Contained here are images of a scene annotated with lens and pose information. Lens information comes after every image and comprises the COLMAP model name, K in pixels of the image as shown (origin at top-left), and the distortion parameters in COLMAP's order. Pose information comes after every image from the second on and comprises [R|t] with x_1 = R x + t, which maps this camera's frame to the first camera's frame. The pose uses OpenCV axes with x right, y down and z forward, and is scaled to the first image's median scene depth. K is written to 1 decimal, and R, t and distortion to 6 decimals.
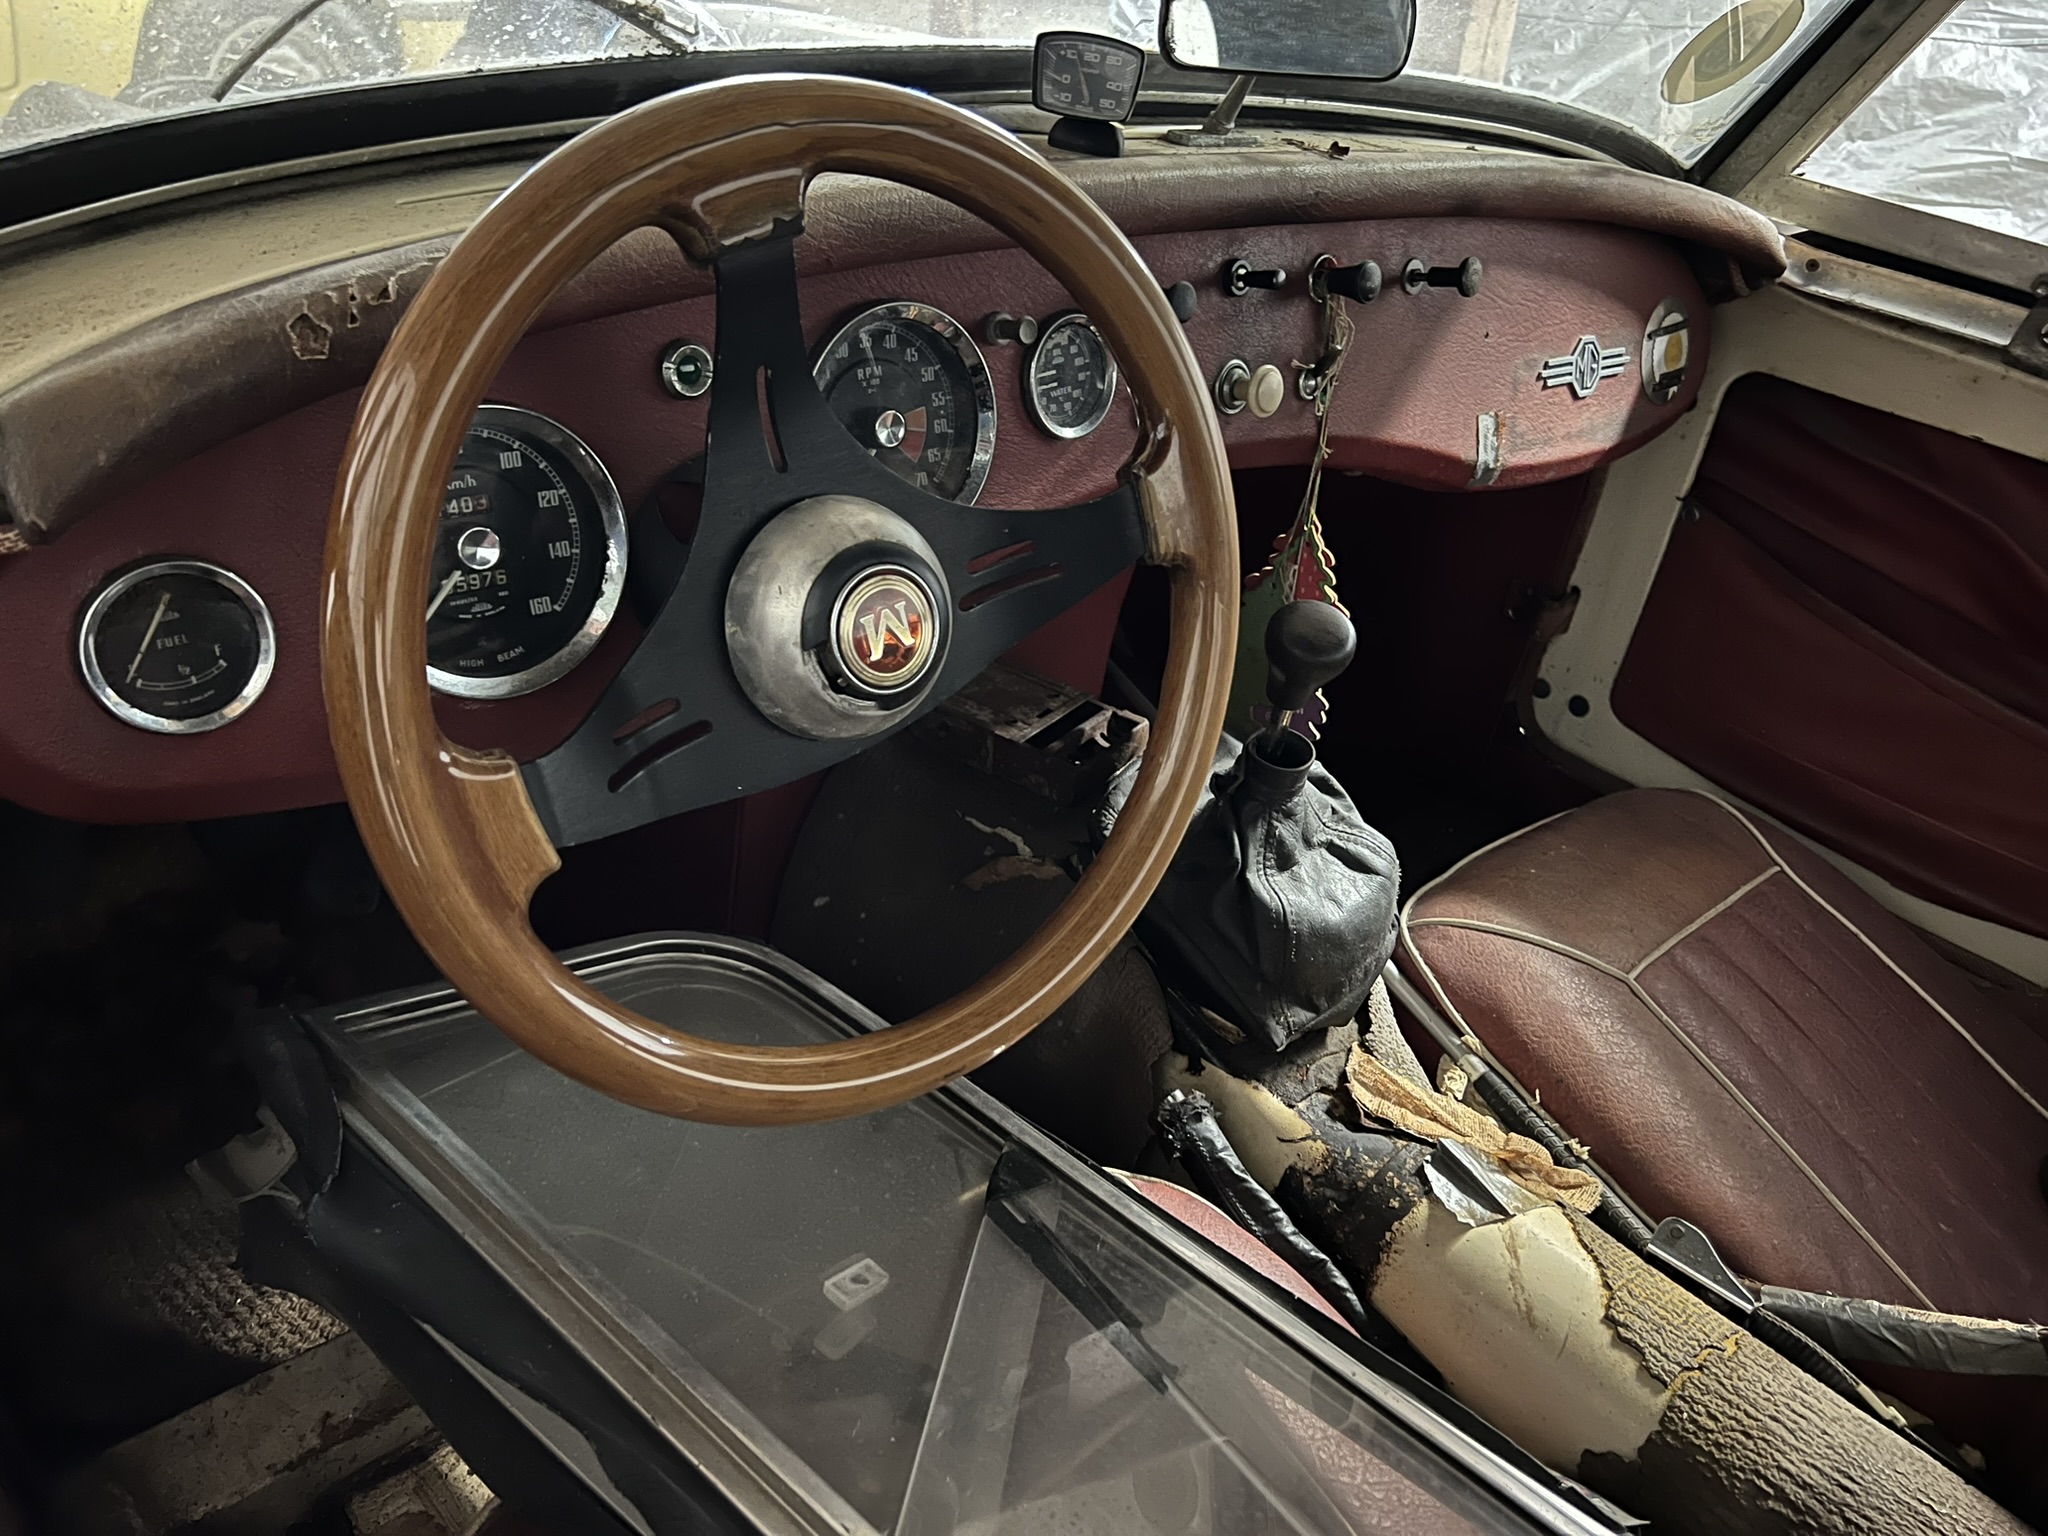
lens RADIAL K [[1546.0, 0, 1014.2], [0, 1546.0, 776.9], [0, 0, 1]] dist [0.045338, -0.071529]
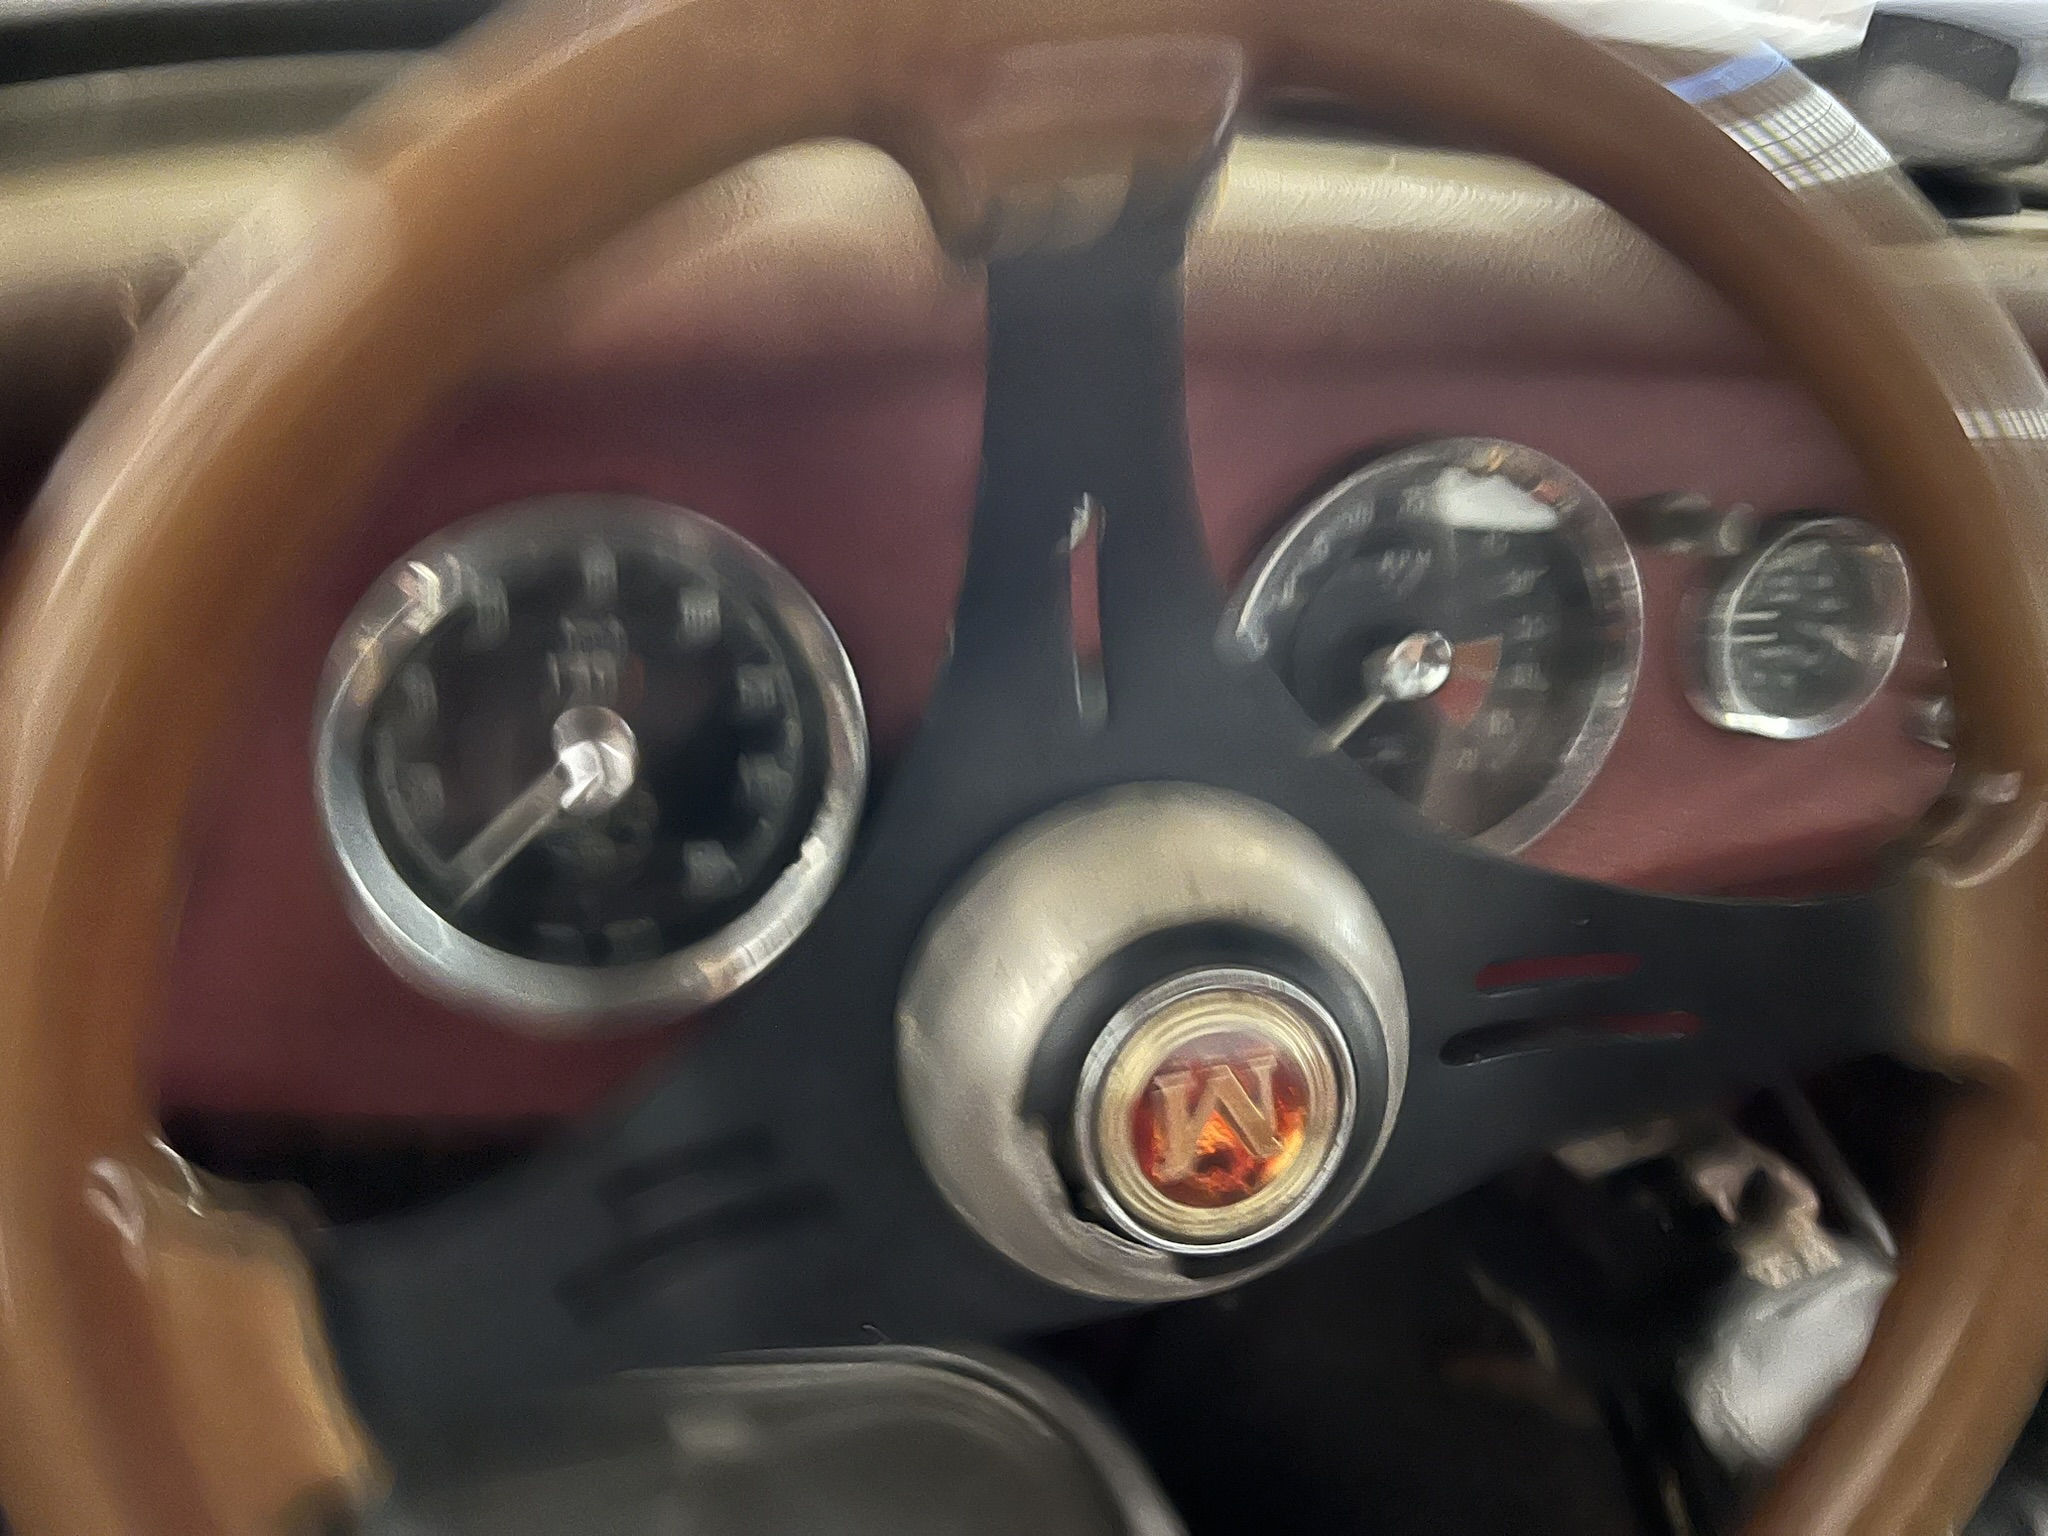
lens RADIAL K [[1546.0, 0, 1014.2], [0, 1546.0, 776.9], [0, 0, 1]] dist [0.045338, -0.071529]
pose [[0.893994, 0.215886, -0.392641, 0.015833], [-0.254450, 0.965880, -0.048280, -0.124681], [0.368821, 0.143070, 0.918424, 0.452788]]
